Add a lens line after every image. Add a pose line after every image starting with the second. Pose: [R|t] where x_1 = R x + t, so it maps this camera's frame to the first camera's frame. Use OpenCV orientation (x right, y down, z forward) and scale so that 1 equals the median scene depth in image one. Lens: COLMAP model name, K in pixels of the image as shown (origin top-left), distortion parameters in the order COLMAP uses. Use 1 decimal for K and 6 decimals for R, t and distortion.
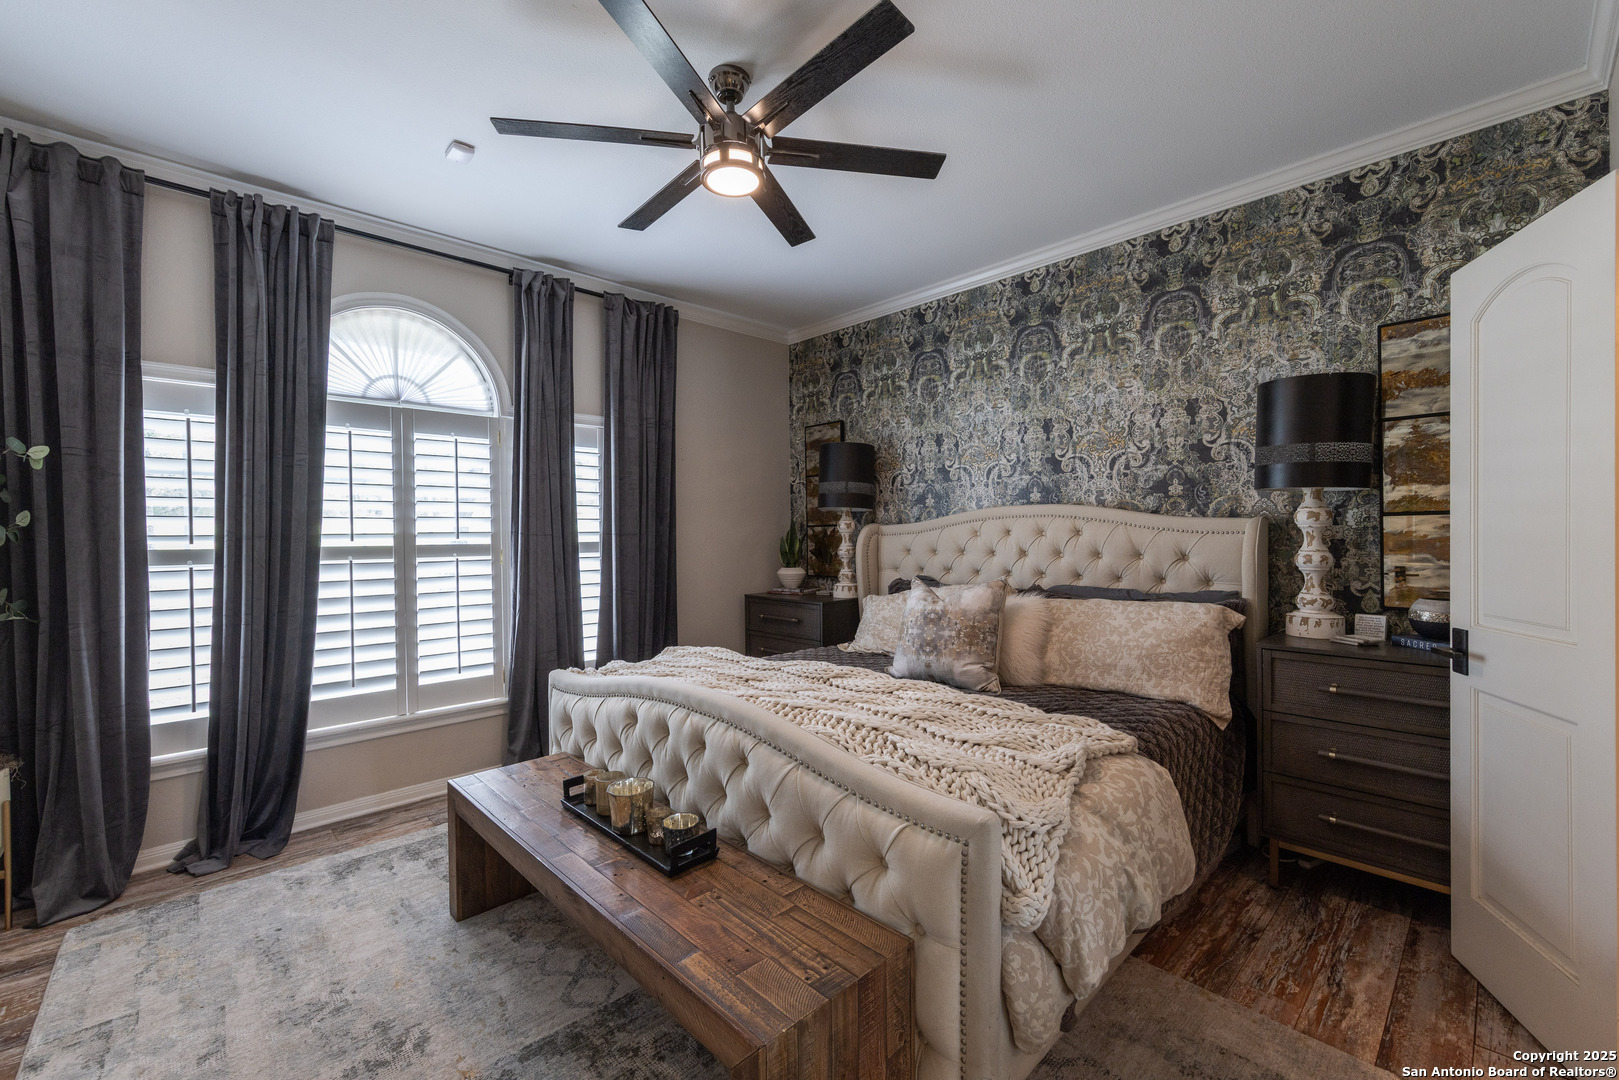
lens RADIAL K [[723.3, 0, 809.5], [0, 723.3, 540.0], [0, 0, 1]] dist [0.002403, 0.000247]
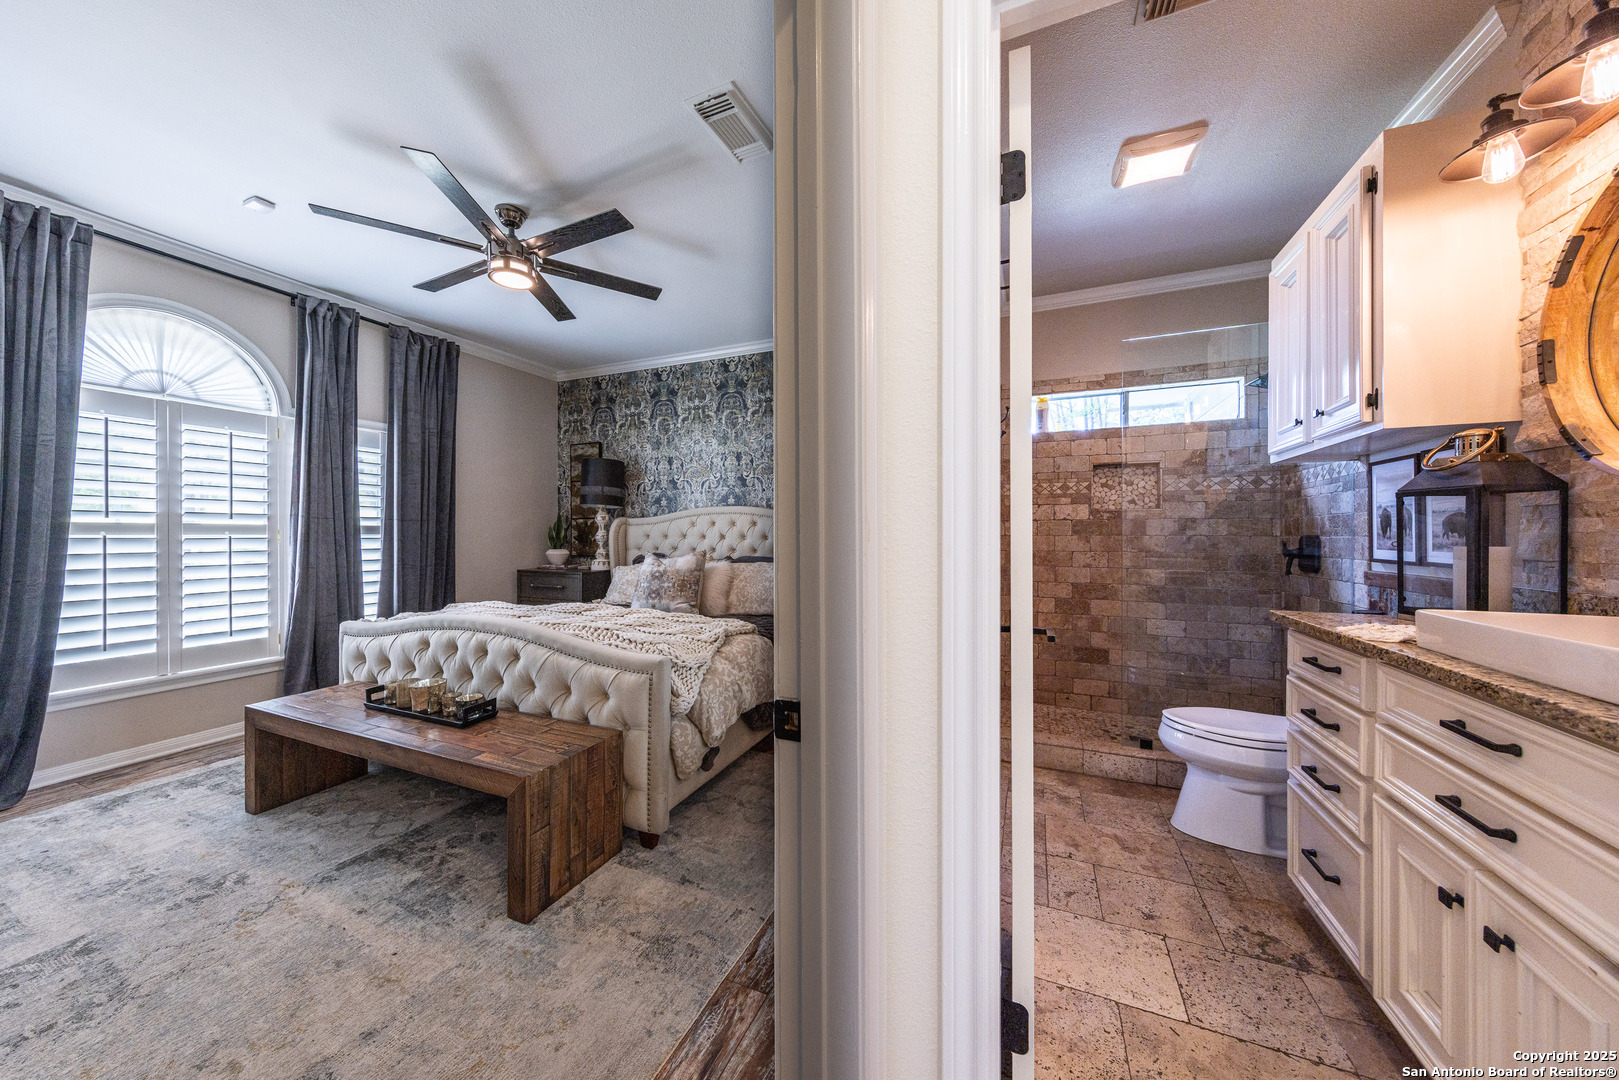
lens RADIAL K [[506.4, 0, 810.7], [0, 506.4, 528.3], [0, 0, 1]] dist [0.001016, -0.000056]
pose [[0.906505, 0.010171, 0.422072, 0.011857], [-0.006821, 0.999932, -0.009446, 0.018599], [-0.422140, 0.005684, 0.906513, -0.155850]]
